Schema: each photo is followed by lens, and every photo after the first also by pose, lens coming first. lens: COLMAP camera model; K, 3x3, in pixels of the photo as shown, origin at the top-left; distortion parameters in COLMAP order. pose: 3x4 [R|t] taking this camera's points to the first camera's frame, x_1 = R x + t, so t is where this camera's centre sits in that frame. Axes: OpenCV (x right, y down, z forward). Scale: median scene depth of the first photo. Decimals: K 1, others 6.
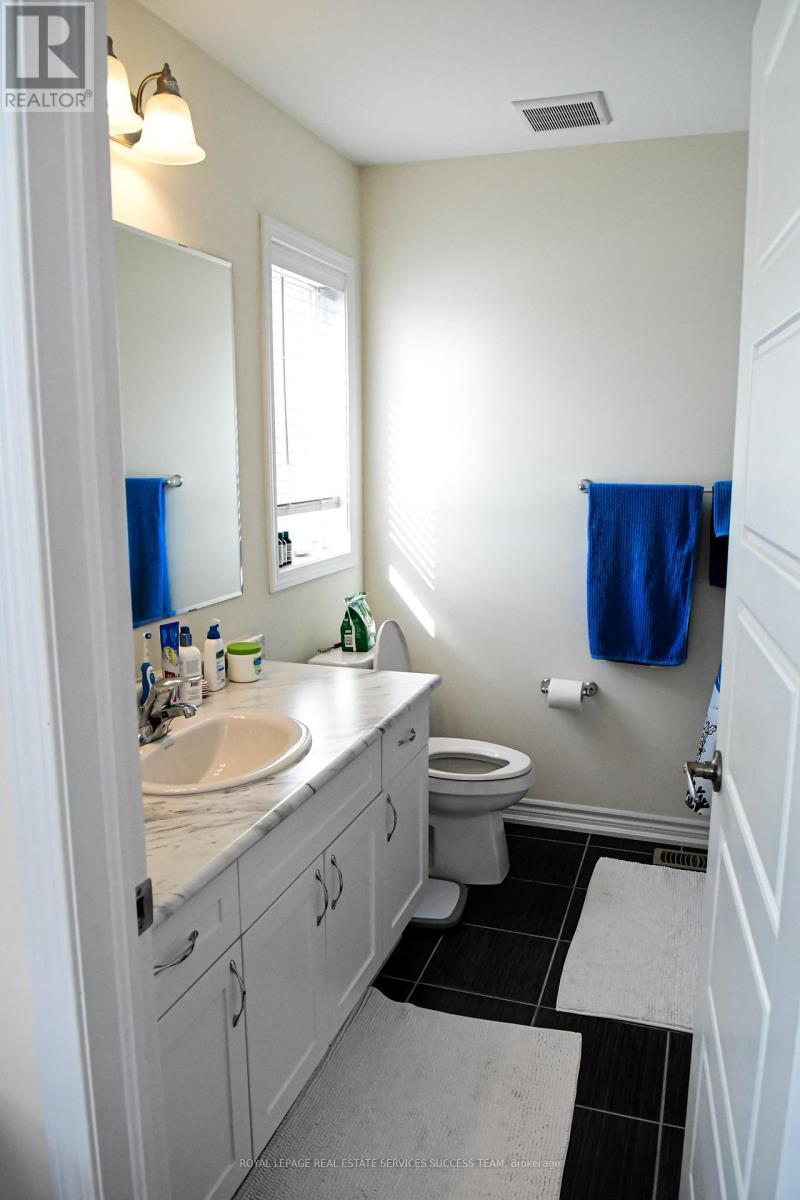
lens RADIAL K [[898.6, 0, 400.0], [0, 898.6, 600.0], [0, 0, 1]] dist [-0.002308, -0.049457]
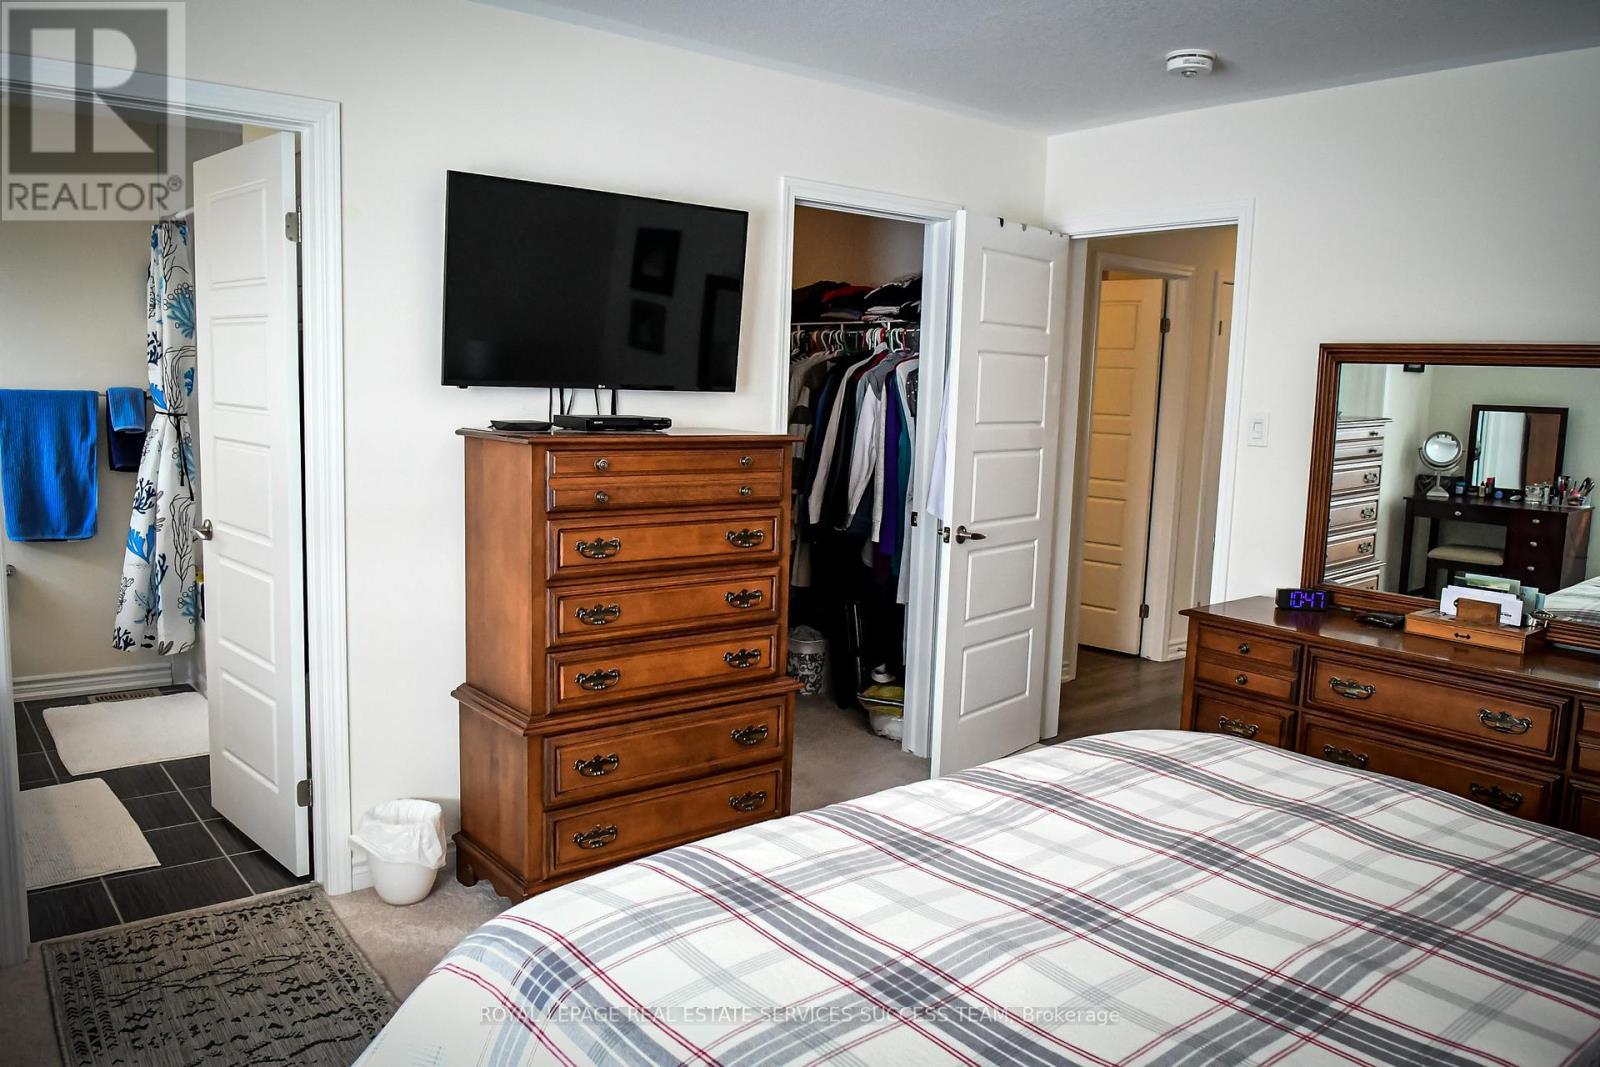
lens RADIAL K [[1198.1, 0, 805.4], [0, 1198.1, 534.7], [0, 0, 1]] dist [-0.002308, -0.049457]
pose [[0.537571, -0.093596, 0.838008, -0.532122], [0.111322, 0.992999, 0.039496, 0.115171], [-0.835838, 0.072056, 0.544226, -0.704004]]
